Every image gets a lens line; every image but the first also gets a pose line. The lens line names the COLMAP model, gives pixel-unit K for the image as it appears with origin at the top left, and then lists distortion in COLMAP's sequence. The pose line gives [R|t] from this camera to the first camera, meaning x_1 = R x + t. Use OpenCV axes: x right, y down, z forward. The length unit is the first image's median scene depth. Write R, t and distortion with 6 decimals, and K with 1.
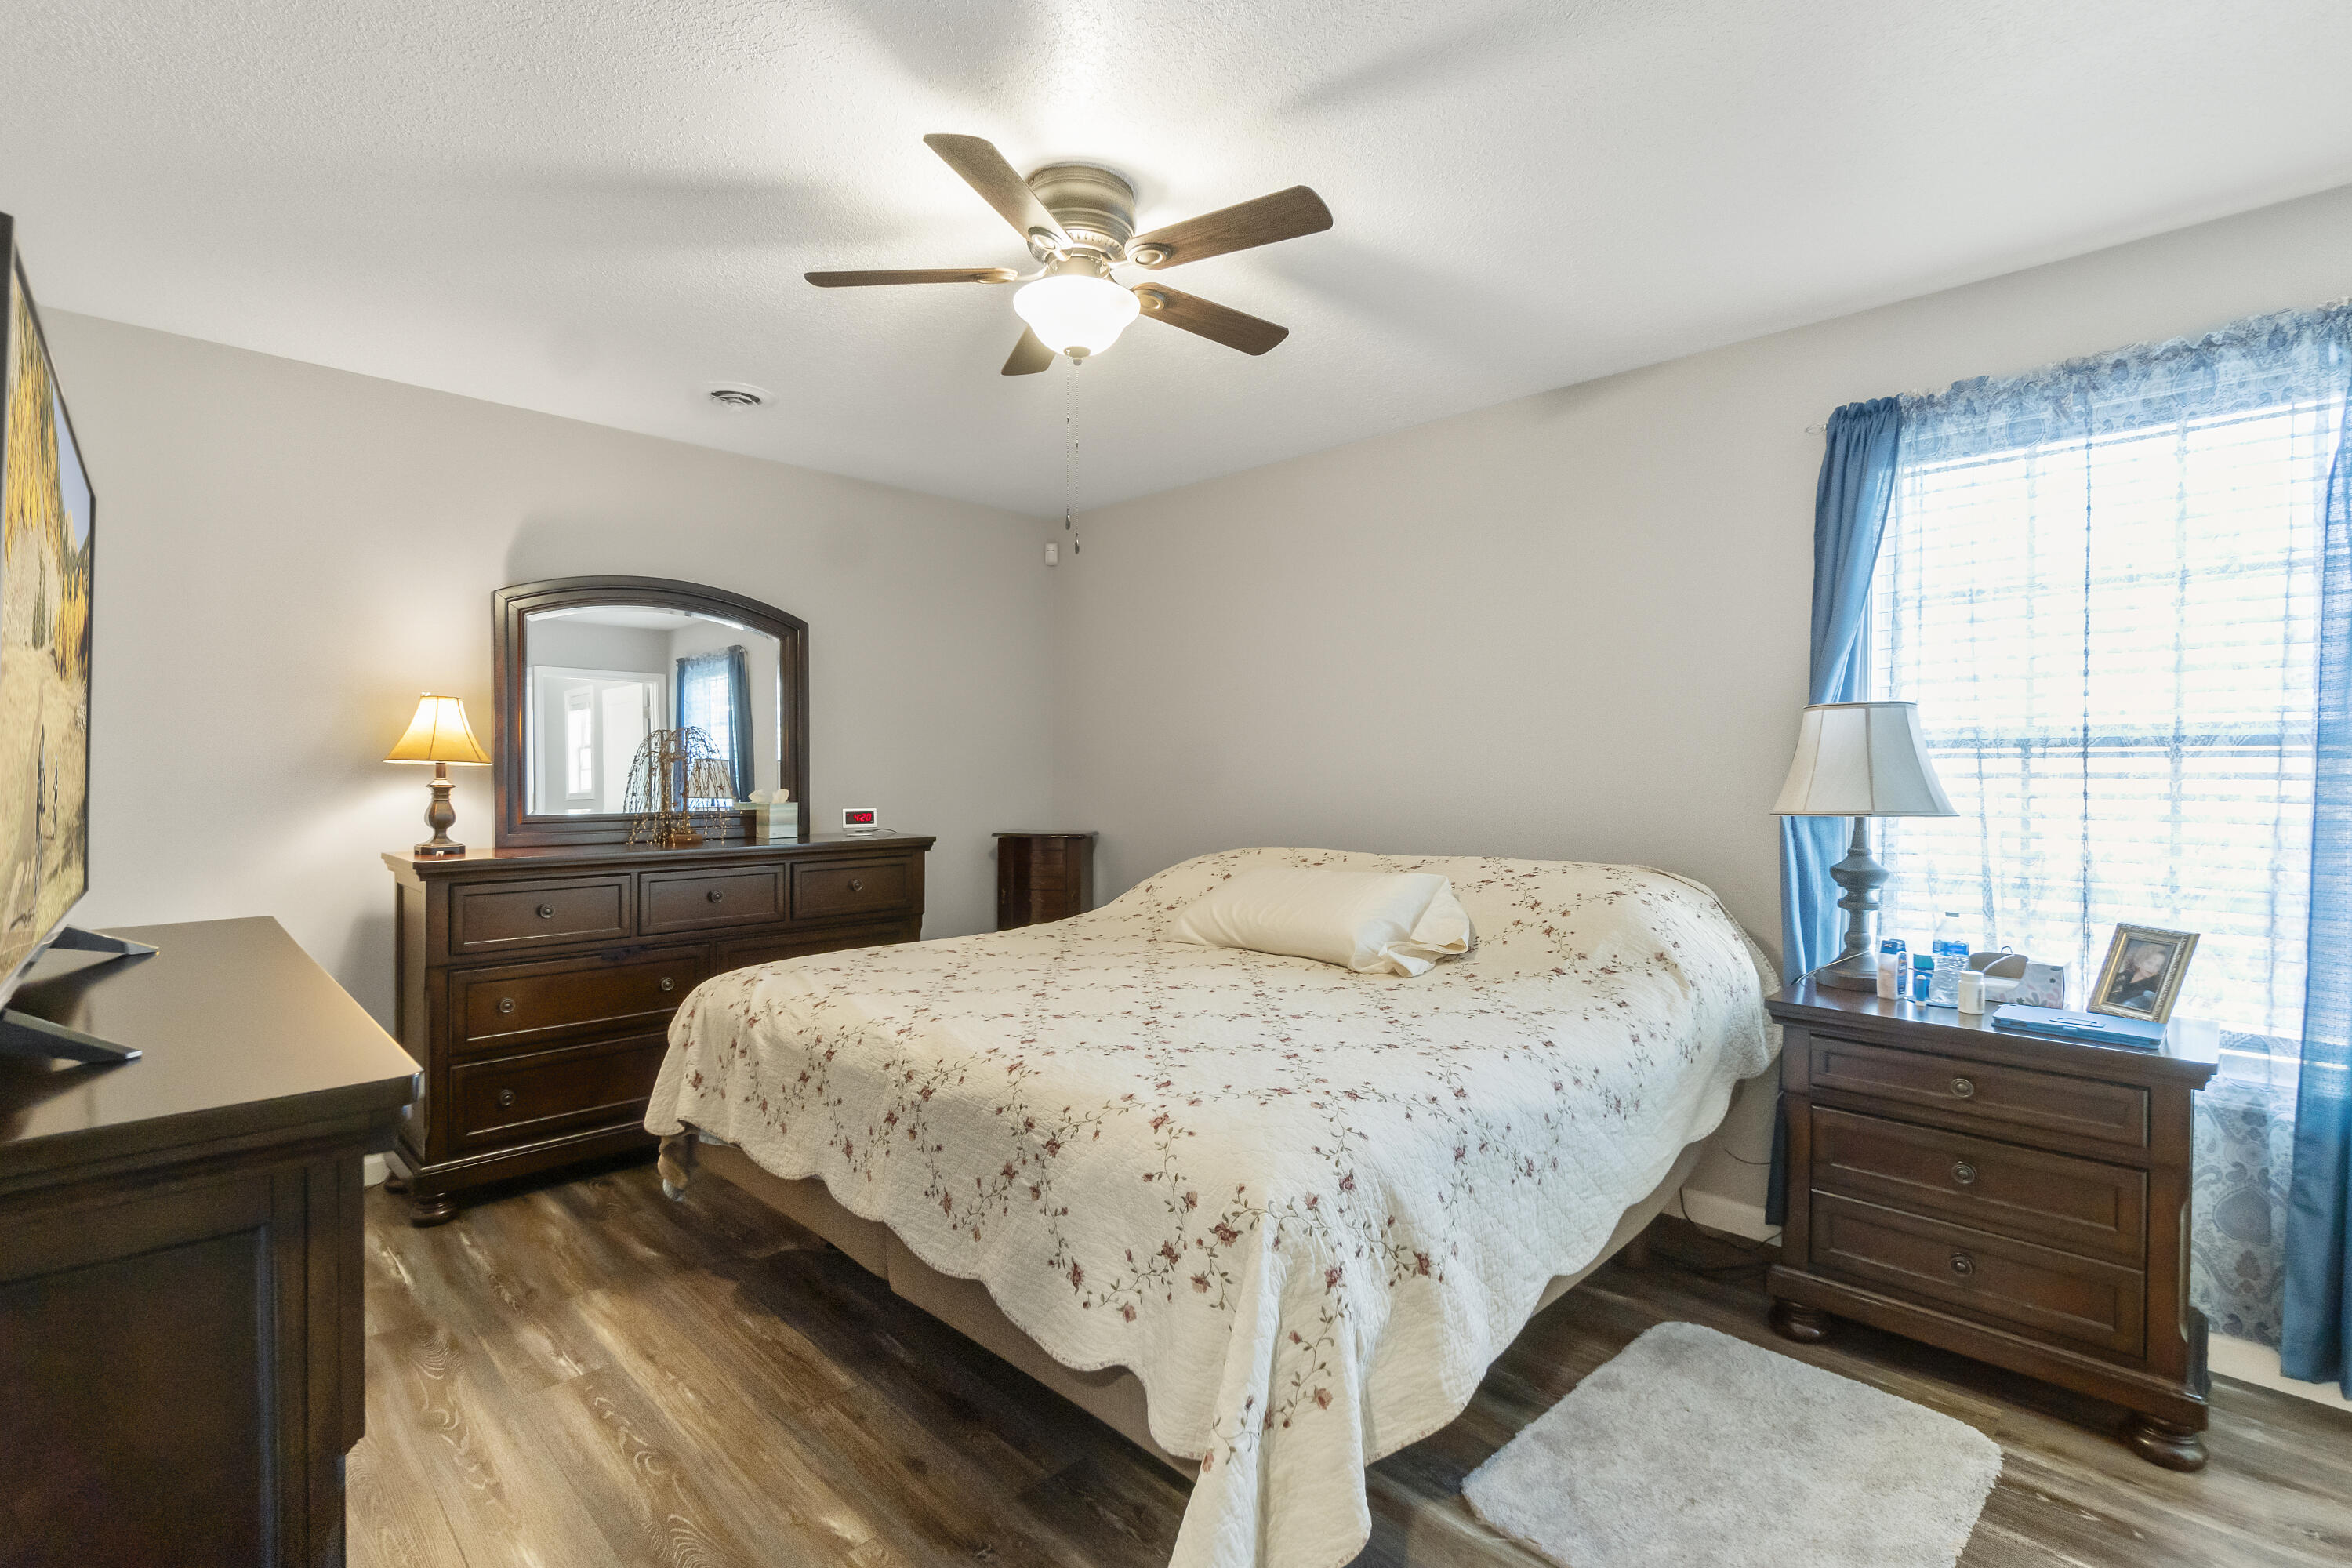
lens RADIAL K [[1083.7, 0, 1170.3], [0, 1083.7, 781.7], [0, 0, 1]] dist [0.000946, 0.000077]
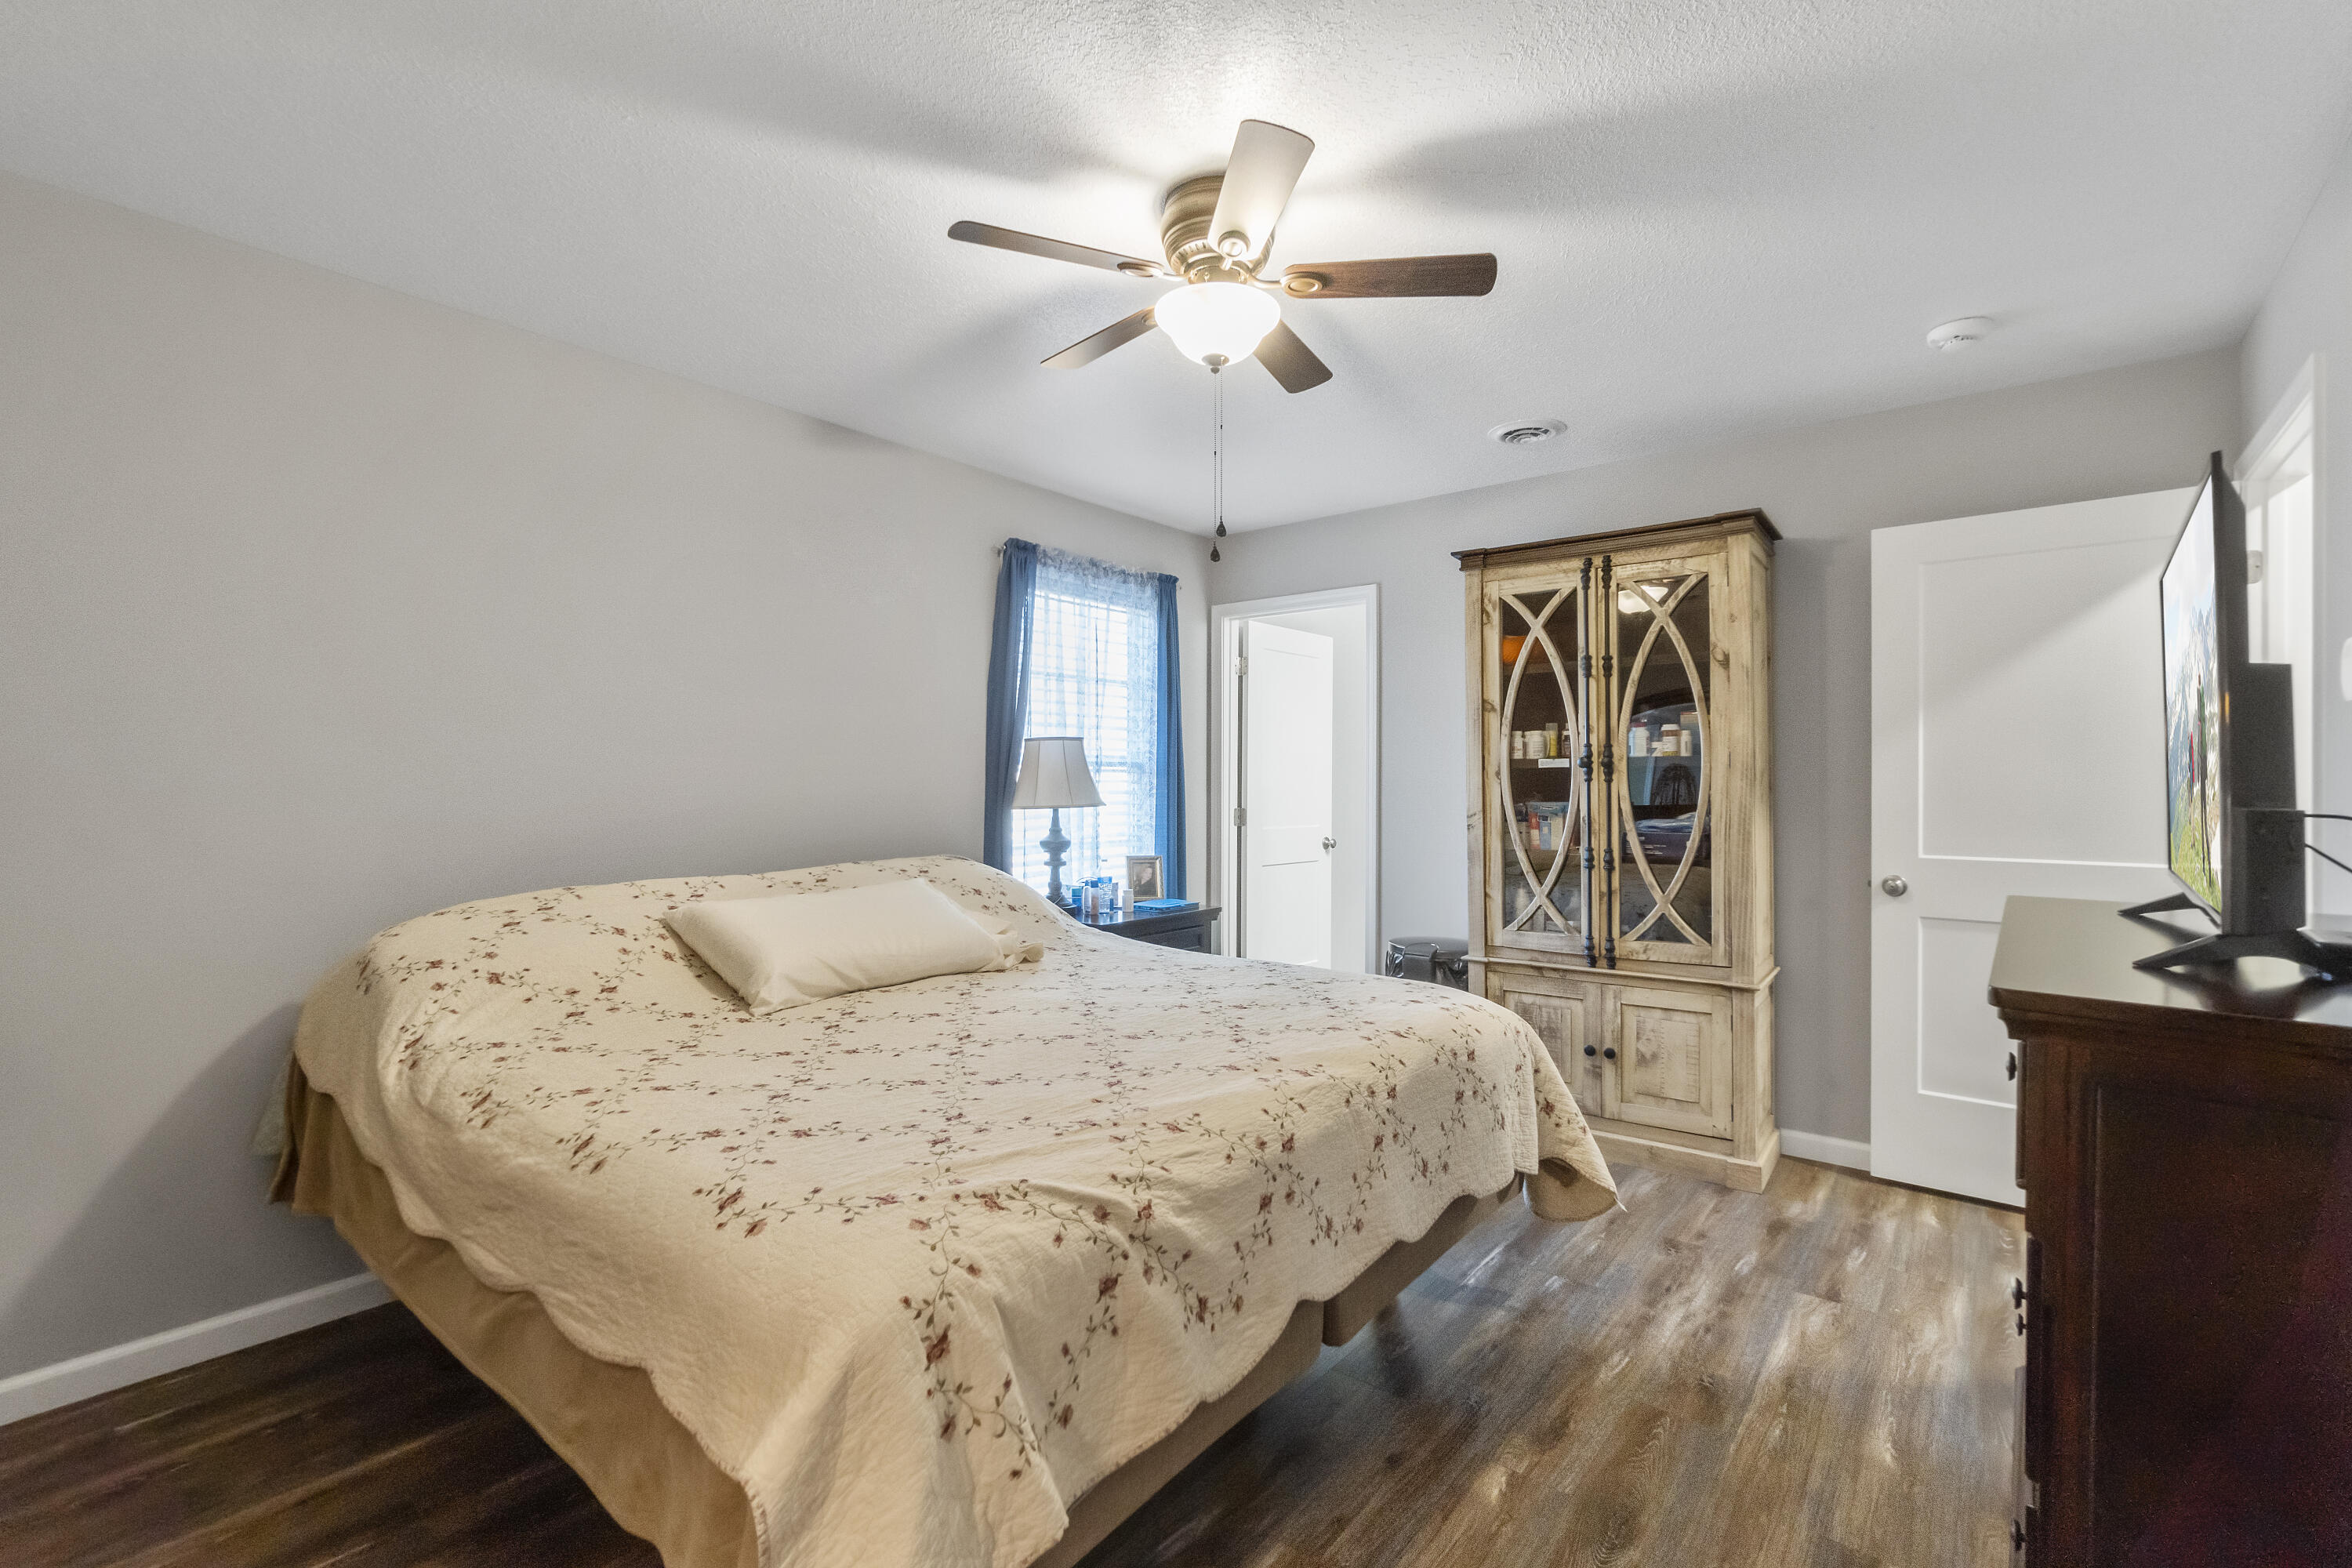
lens RADIAL K [[1025.1, 0, 1188.7], [0, 1025.1, 786.7], [0, 0, 1]] dist [-0.005489, 0.002283]
pose [[-0.113472, -0.007906, 0.993510, -0.960765], [0.009764, 0.999911, 0.009072, -0.012064], [-0.993493, 0.010730, -0.113384, 1.068052]]
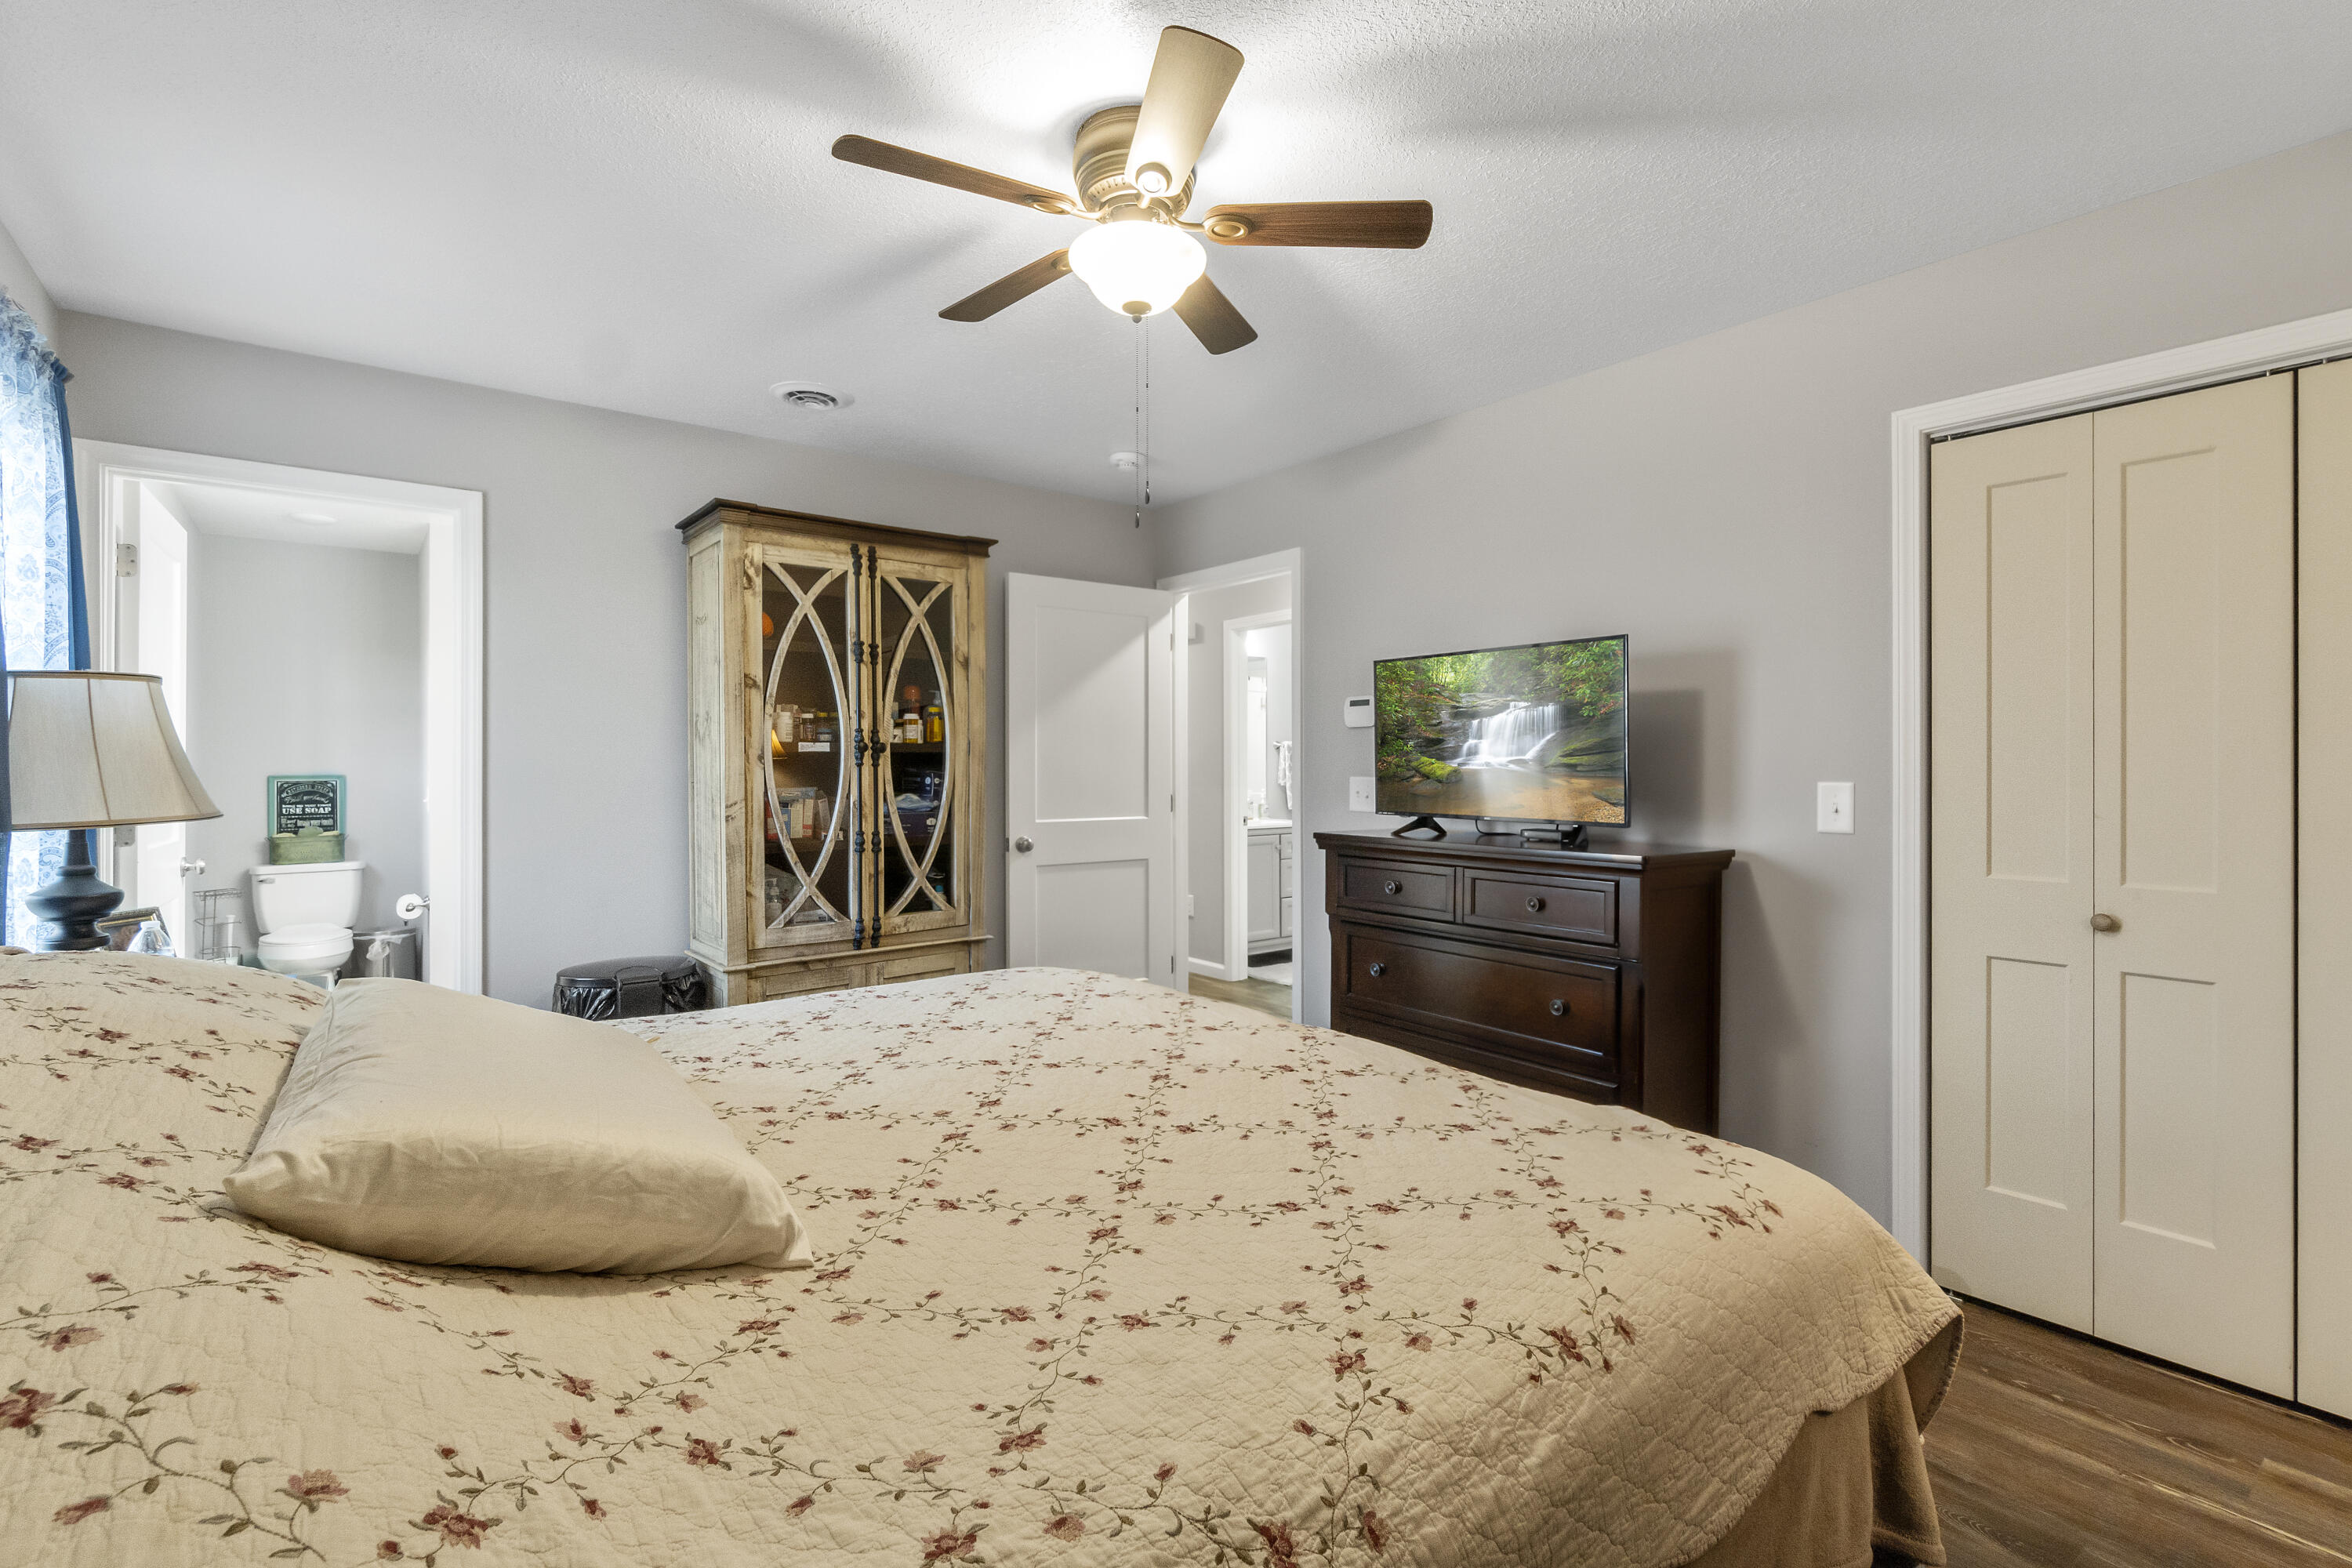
lens RADIAL K [[1025.1, 0, 1200.0], [0, 1025.1, 770.2], [0, 0, 1]] dist [-0.005489, 0.002283]
pose [[-0.992416, -0.003521, 0.122874, -0.230994], [-0.001639, 0.999880, 0.015413, -0.018332], [-0.122913, 0.015095, -0.992303, 1.750120]]
